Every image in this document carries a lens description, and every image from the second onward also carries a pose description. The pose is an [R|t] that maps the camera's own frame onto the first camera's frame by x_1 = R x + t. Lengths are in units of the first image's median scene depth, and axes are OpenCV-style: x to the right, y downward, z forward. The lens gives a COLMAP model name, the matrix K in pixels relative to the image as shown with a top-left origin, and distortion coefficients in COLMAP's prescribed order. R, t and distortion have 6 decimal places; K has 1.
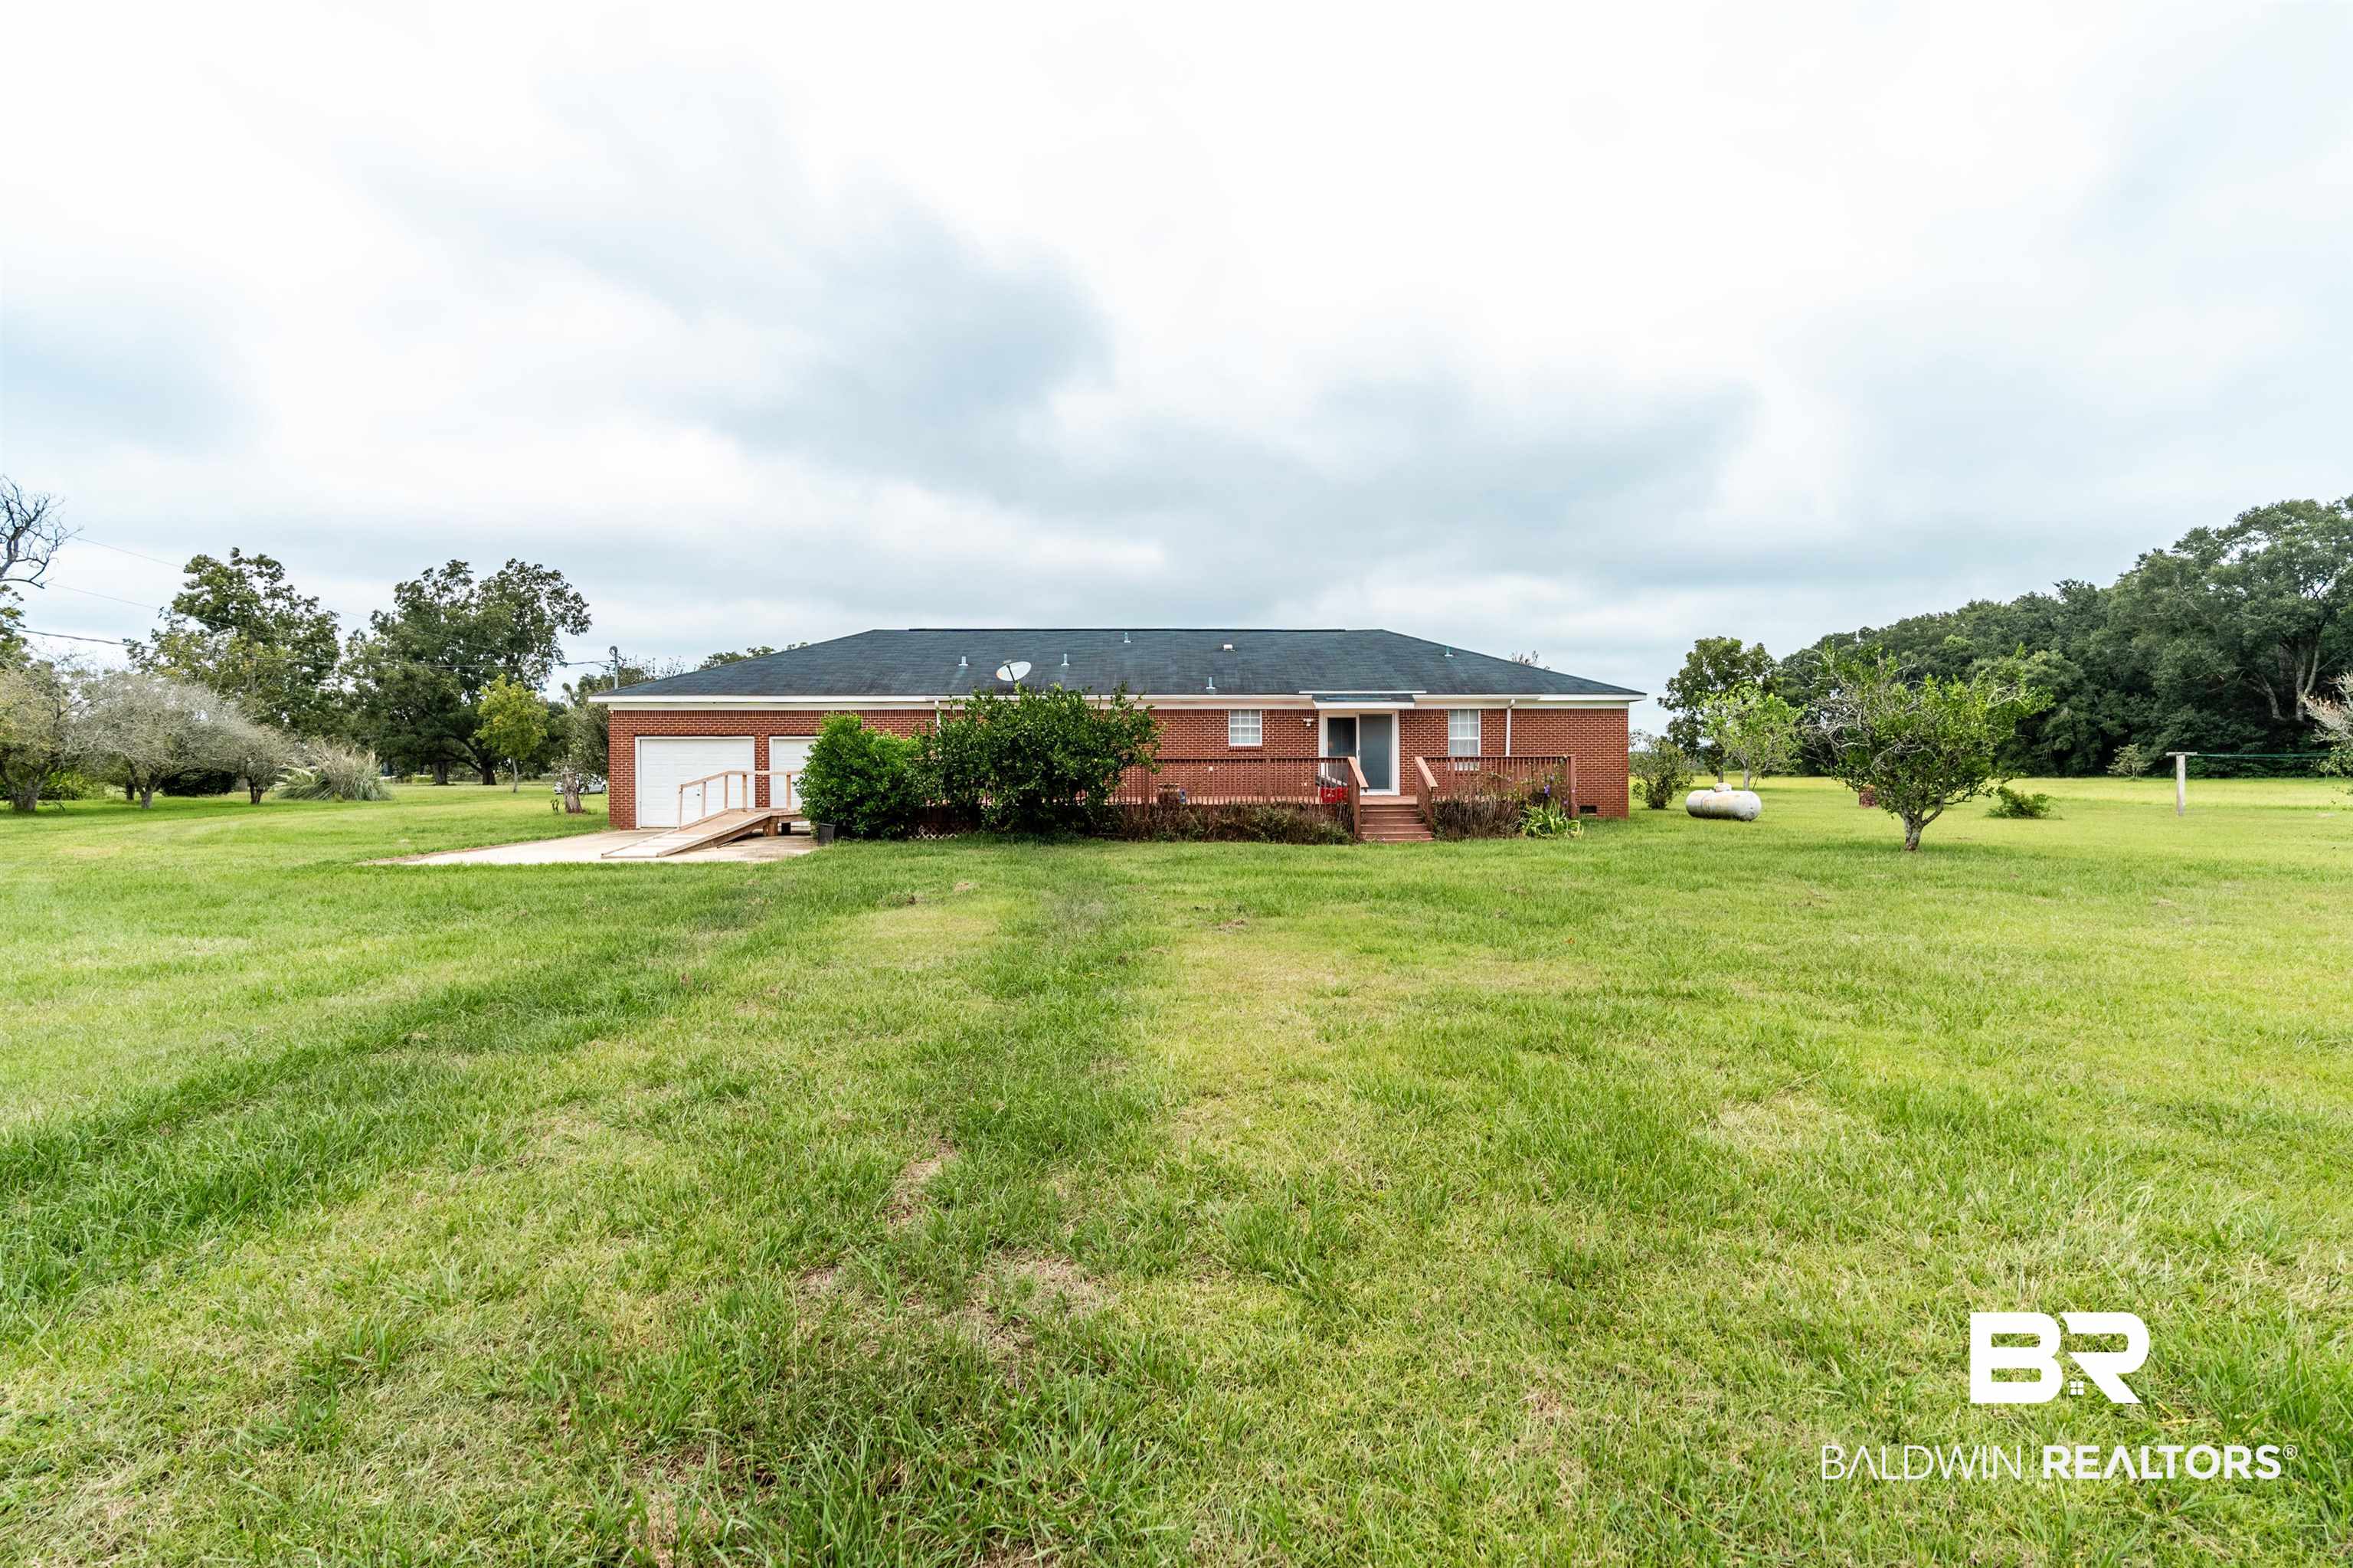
lens RADIAL K [[1099.7, 0, 1208.8], [0, 1099.7, 776.7], [0, 0, 1]] dist [-0.006090, -0.000136]
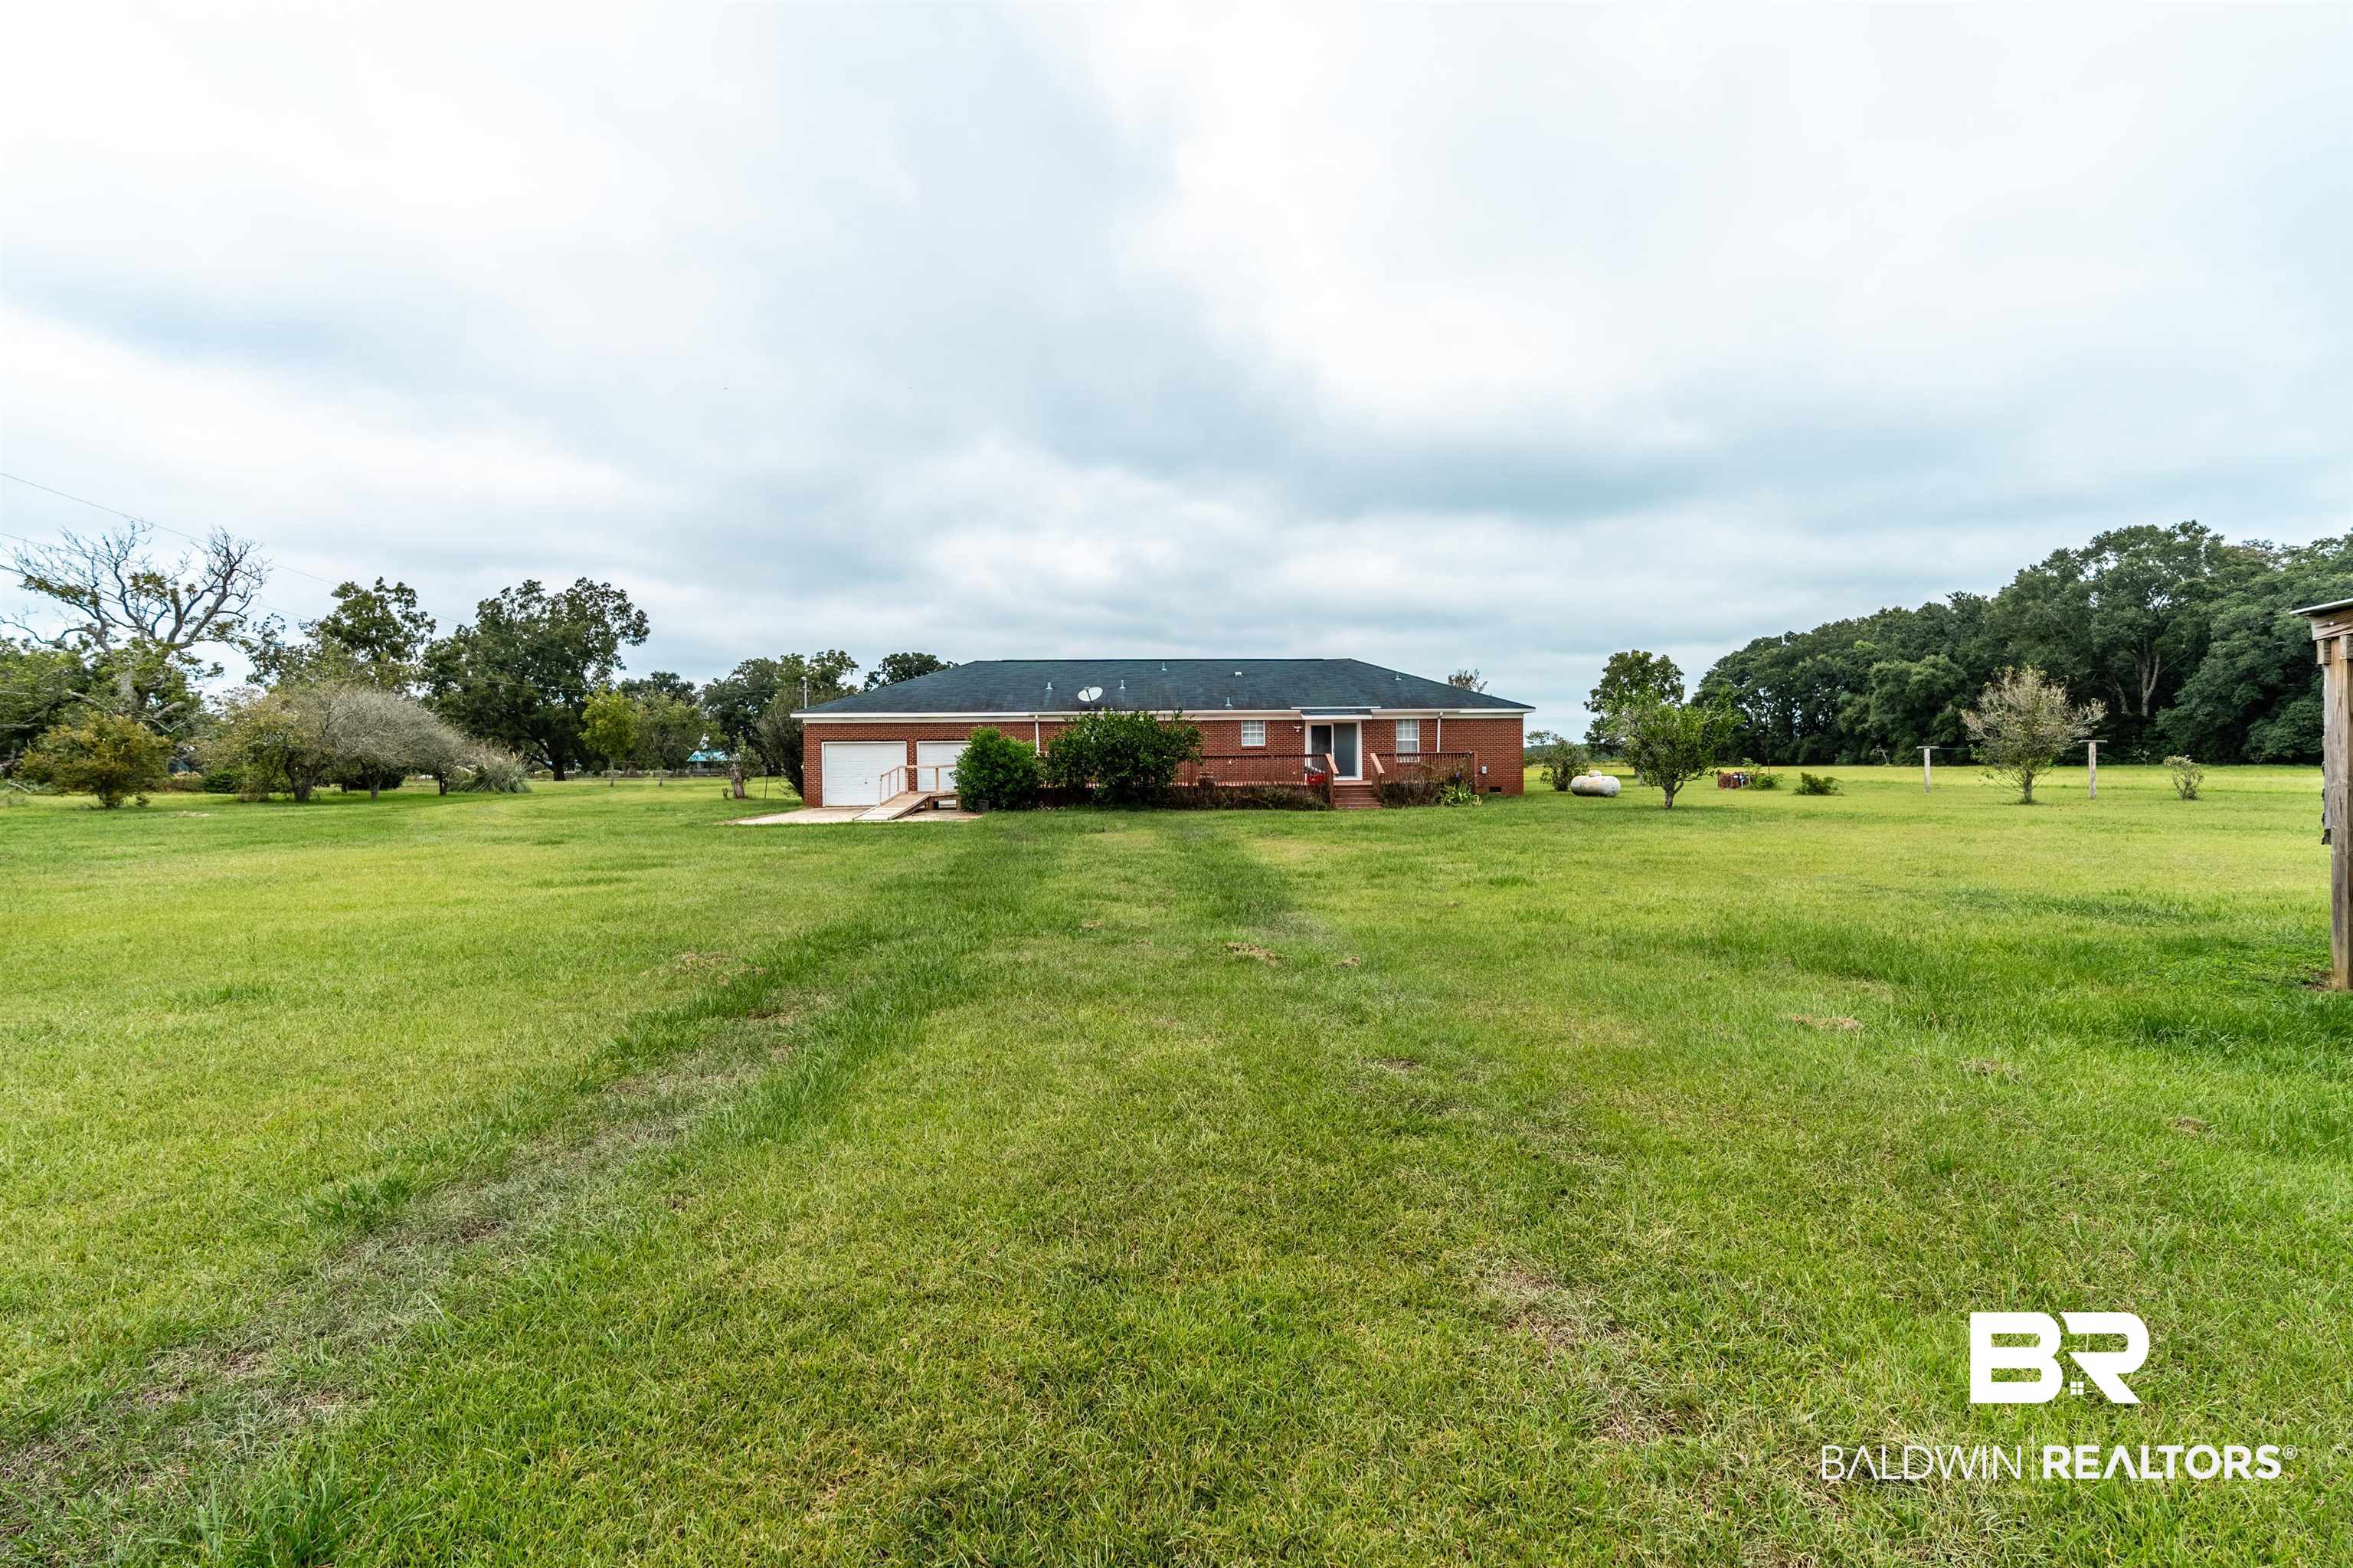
lens RADIAL K [[1078.6, 0, 1201.2], [0, 1078.6, 772.5], [0, 0, 1]] dist [-0.001000, -0.000225]
pose [[0.999936, -0.005804, 0.009664, -0.026200], [0.005782, 0.999980, 0.002364, 0.001370], [-0.009677, -0.002308, 0.999951, -0.214063]]
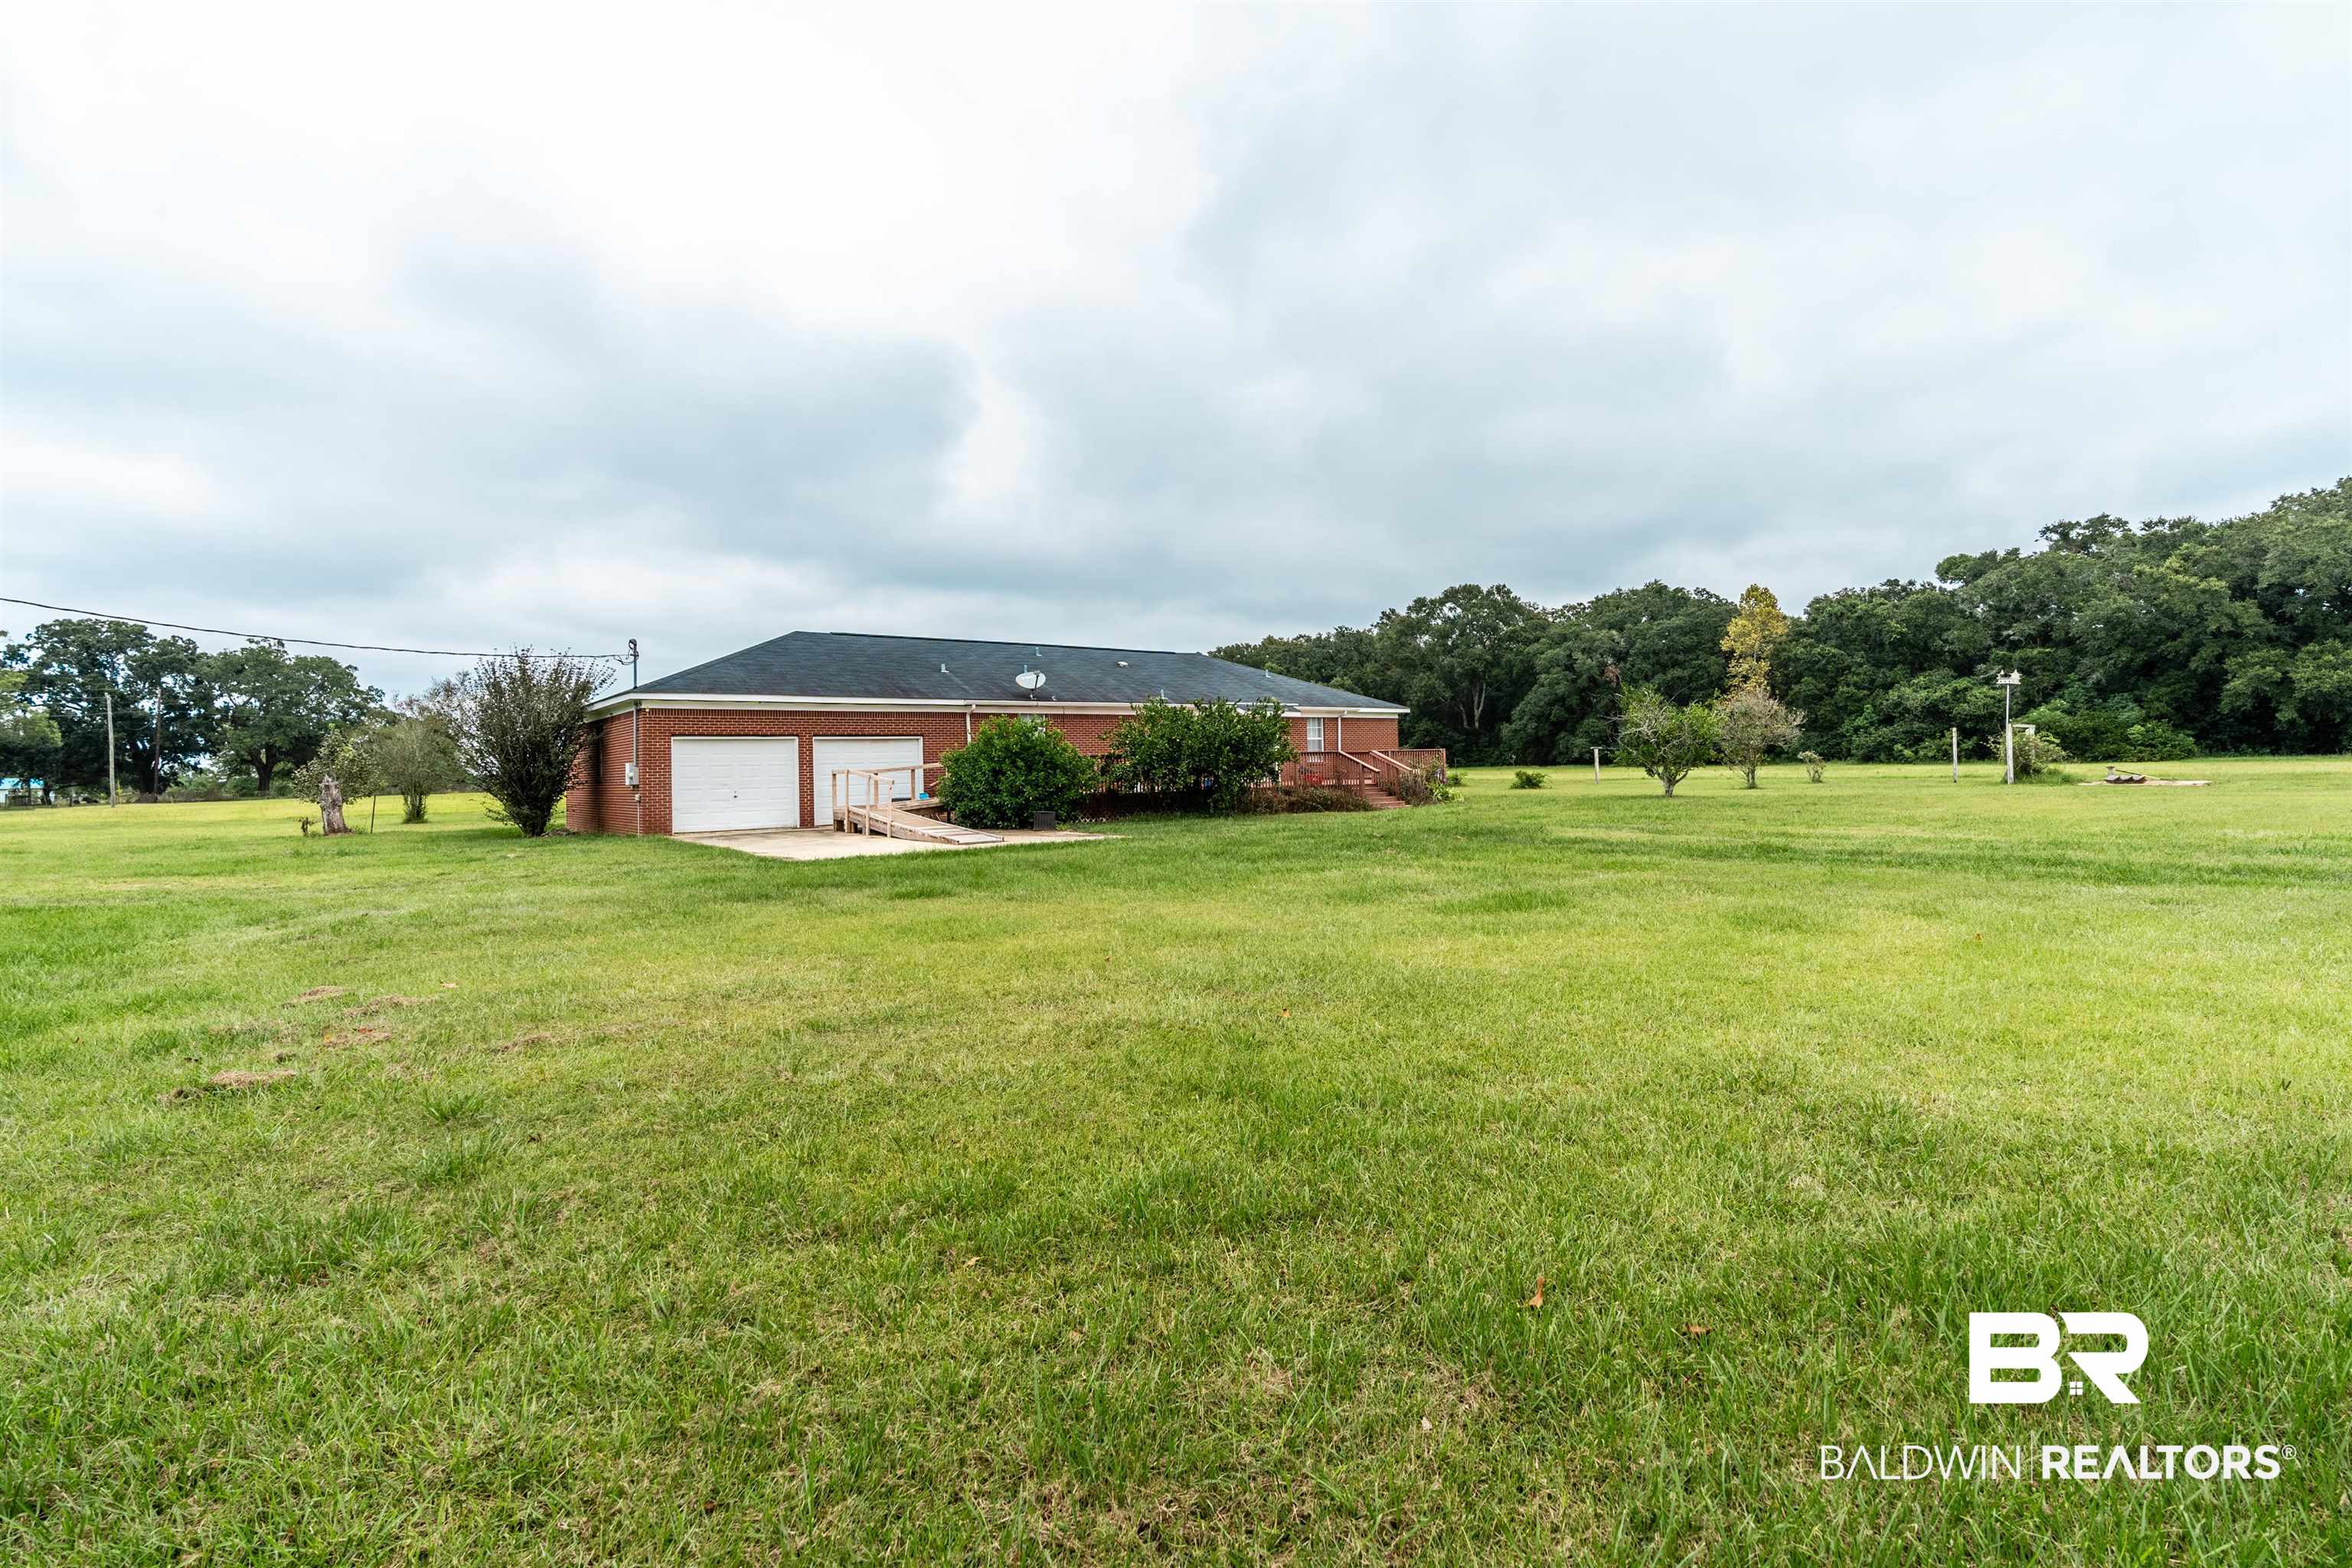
lens RADIAL K [[1112.3, 0, 1170.8], [0, 1112.3, 725.7], [0, 0, 1]] dist [-0.003423, -0.000546]
pose [[0.811074, 0.007079, 0.584900, -0.398325], [0.022082, 0.998843, -0.042710, 0.002326], [-0.584526, 0.047557, 0.809980, -0.010884]]
